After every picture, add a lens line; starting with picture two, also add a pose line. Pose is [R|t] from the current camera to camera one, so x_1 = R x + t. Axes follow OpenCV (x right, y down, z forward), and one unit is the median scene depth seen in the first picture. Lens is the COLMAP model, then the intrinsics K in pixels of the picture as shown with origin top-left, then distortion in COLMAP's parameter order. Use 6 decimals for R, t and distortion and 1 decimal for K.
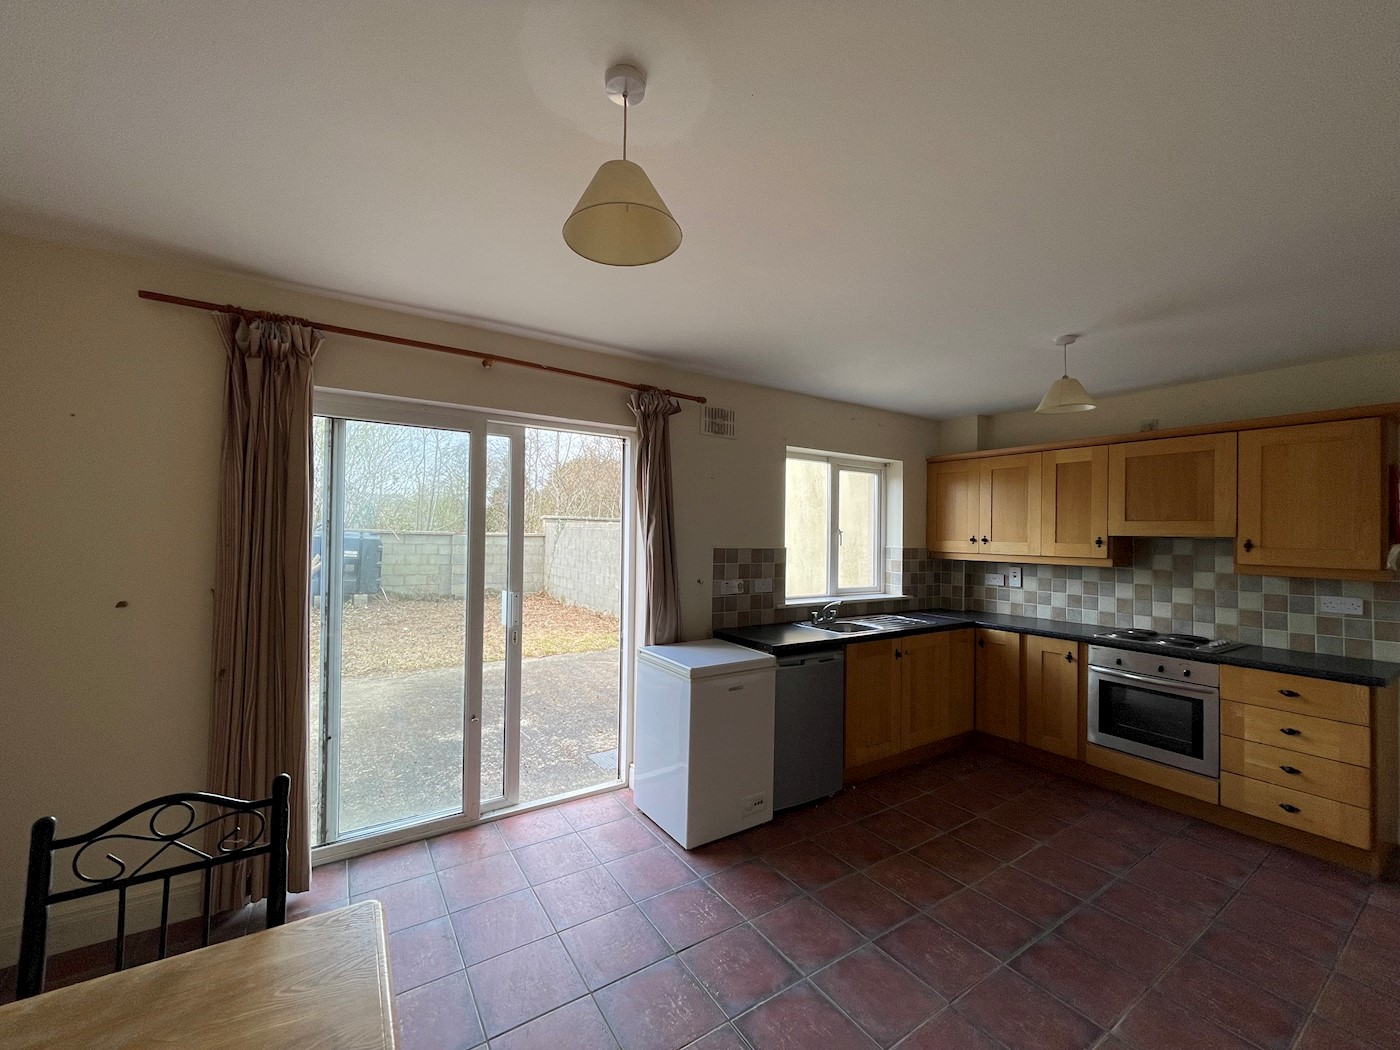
lens RADIAL K [[565.6, 0, 698.7], [0, 565.6, 524.7], [0, 0, 1]] dist [0.001136, 0.000025]
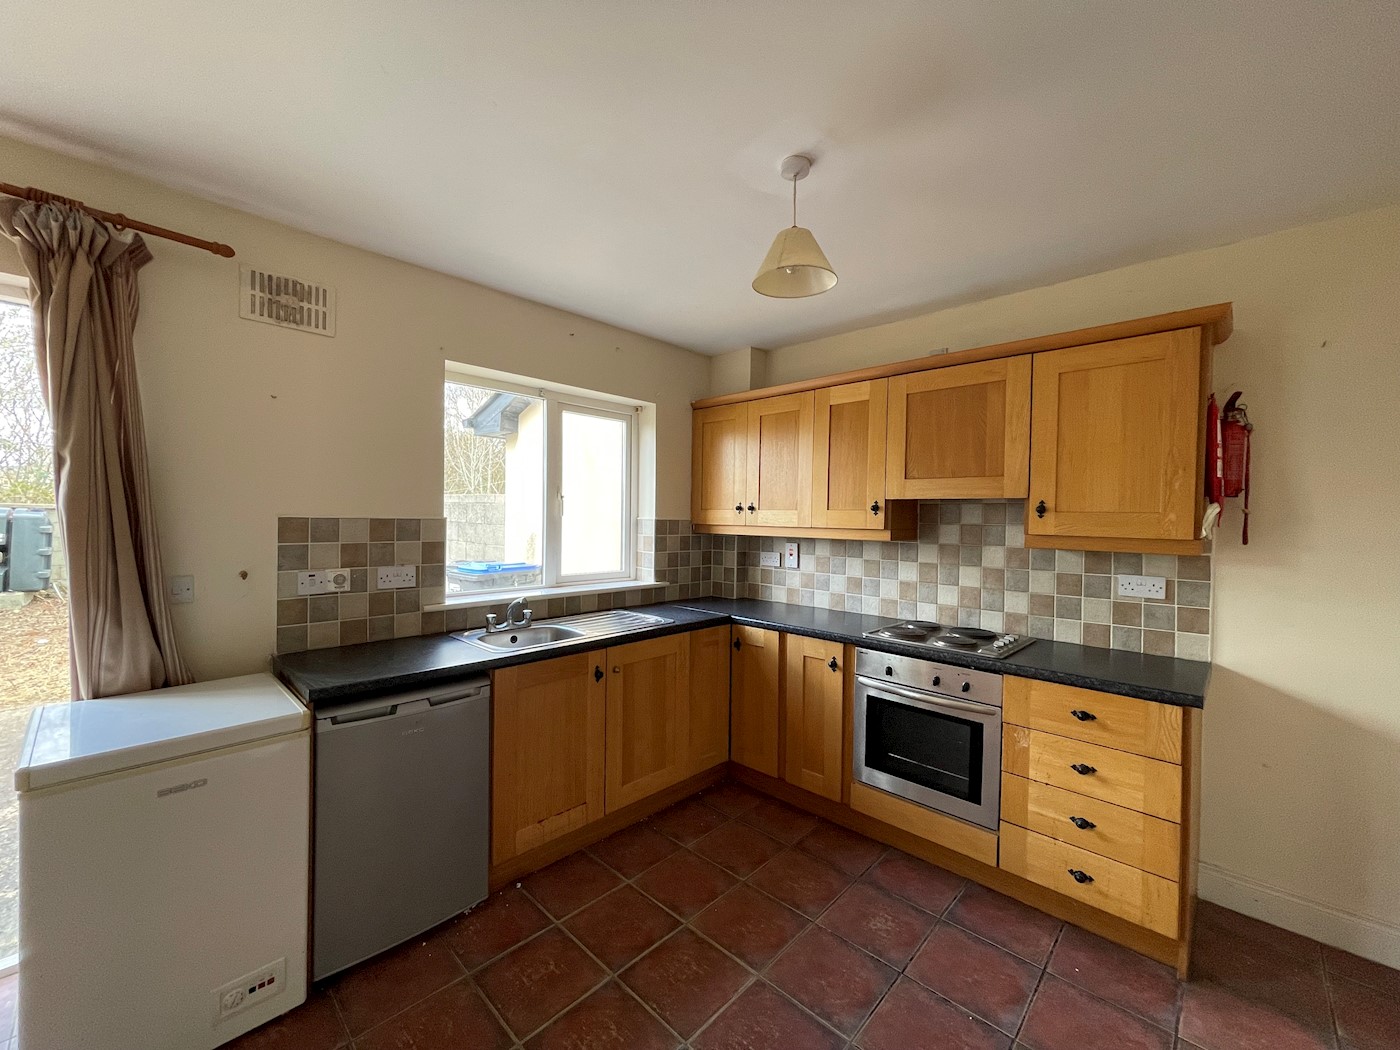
lens RADIAL K [[565.6, 0, 698.7], [0, 565.6, 524.7], [0, 0, 1]] dist [0.001136, 0.000025]
pose [[0.975530, -0.005415, 0.219800, 0.314587], [-0.002379, 0.999378, 0.035178, 0.026981], [-0.219854, -0.034840, 0.974910, 0.319320]]
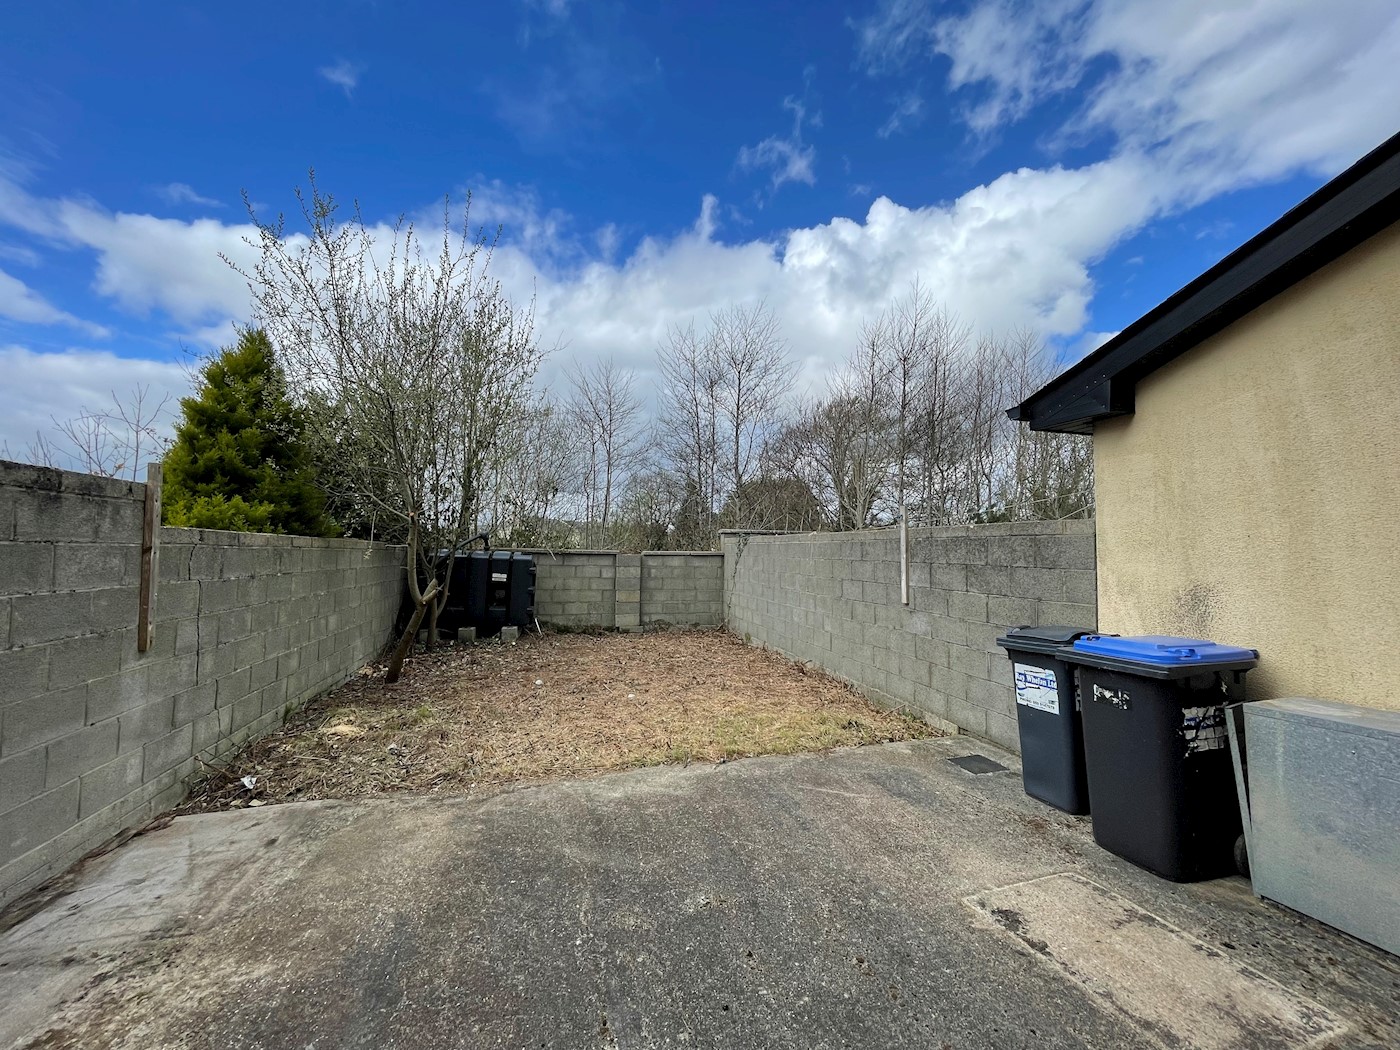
lens RADIAL K [[561.3, 0, 711.3], [0, 561.3, 526.5], [0, 0, 1]] dist [0.001335, 0.000223]
pose [[0.958363, -0.023922, -0.284549, -0.236862], [0.013647, 0.999183, -0.038039, 0.037467], [0.285227, 0.032572, 0.957906, 0.892044]]
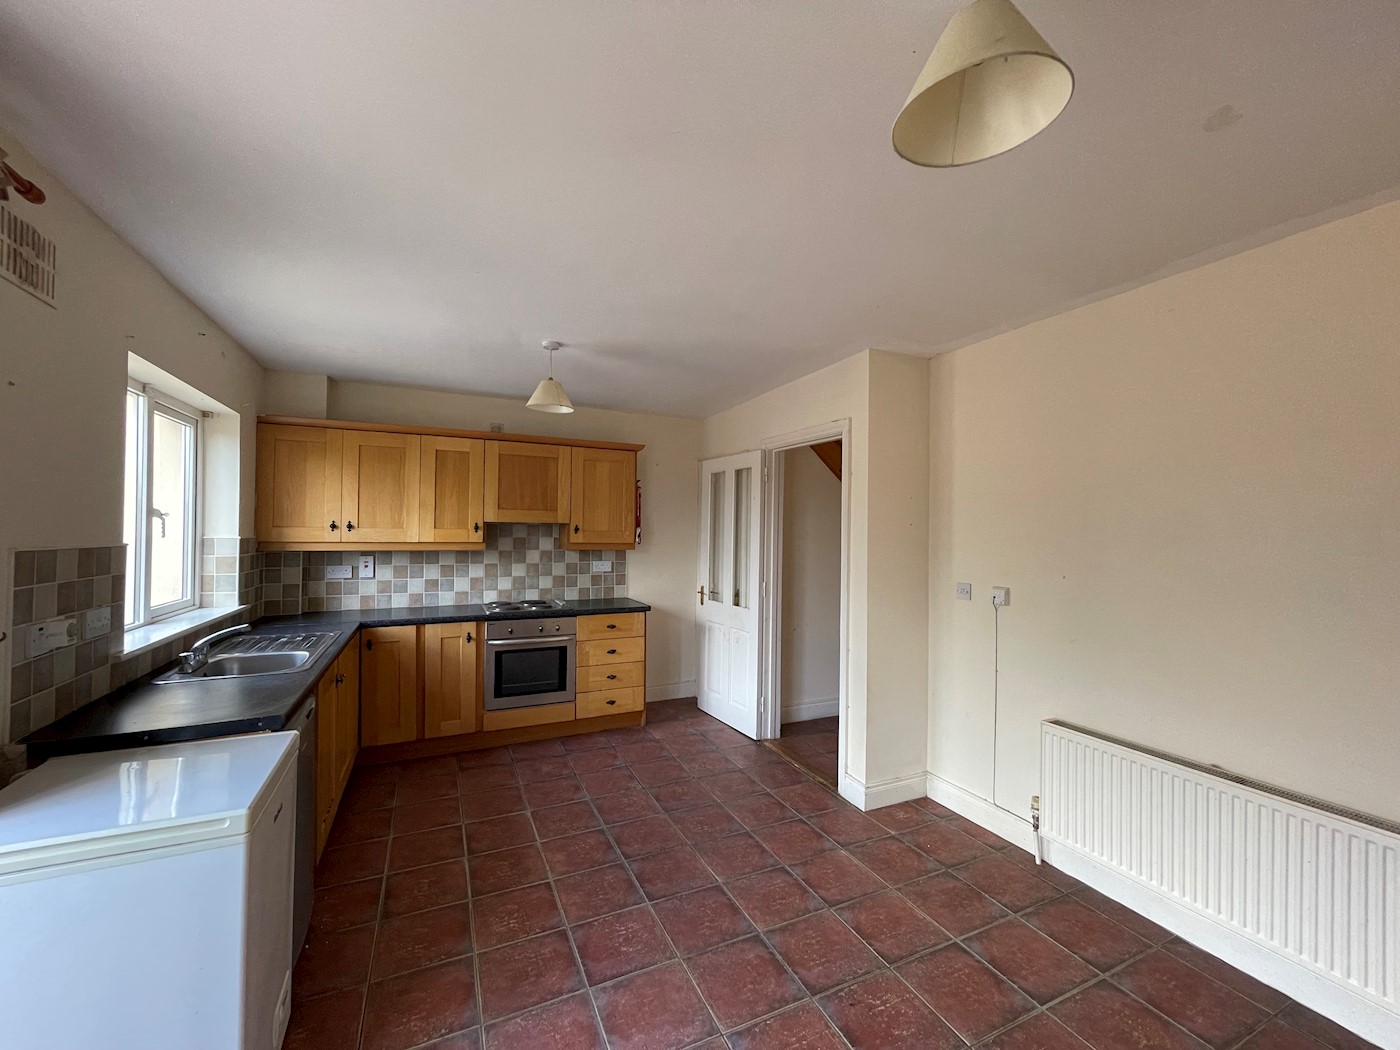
lens RADIAL K [[565.6, 0, 698.7], [0, 565.6, 524.7], [0, 0, 1]] dist [0.001136, 0.000025]
pose [[0.142627, -0.004669, 0.989765, -0.310832], [-0.025097, 0.999650, 0.008332, 0.005388], [-0.989458, -0.026029, 0.142460, 0.421848]]
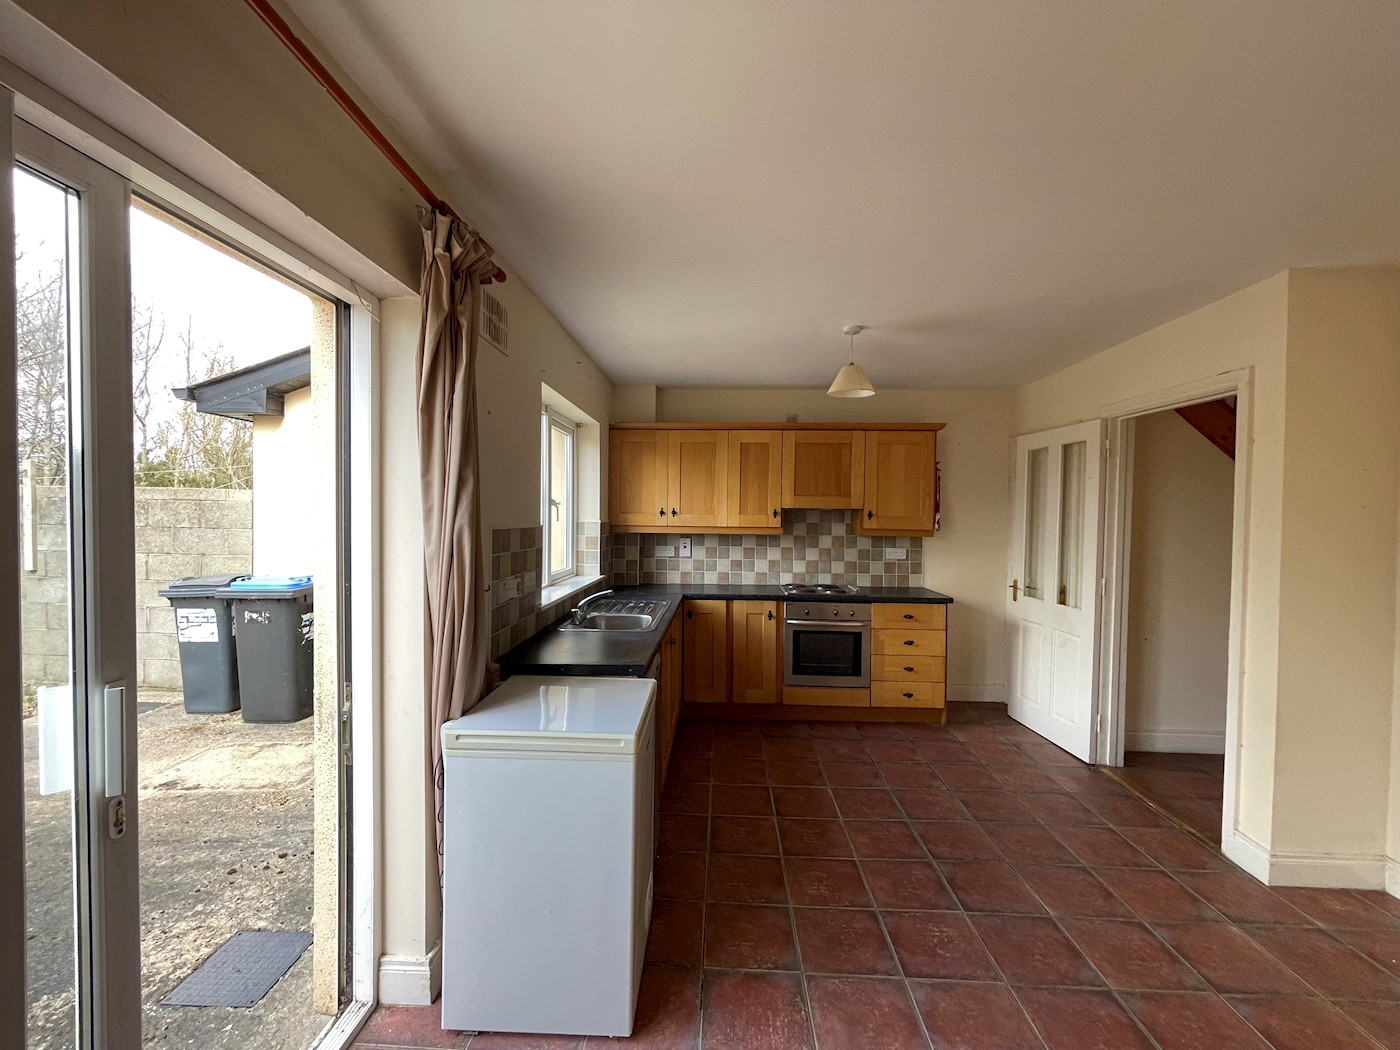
lens RADIAL K [[565.6, 0, 698.7], [0, 565.6, 524.7], [0, 0, 1]] dist [0.001136, 0.000025]
pose [[0.583233, -0.025455, 0.811906, -0.328614], [-0.014355, 0.999030, 0.041633, 0.007914], [-0.812178, -0.035936, 0.582302, 0.451045]]
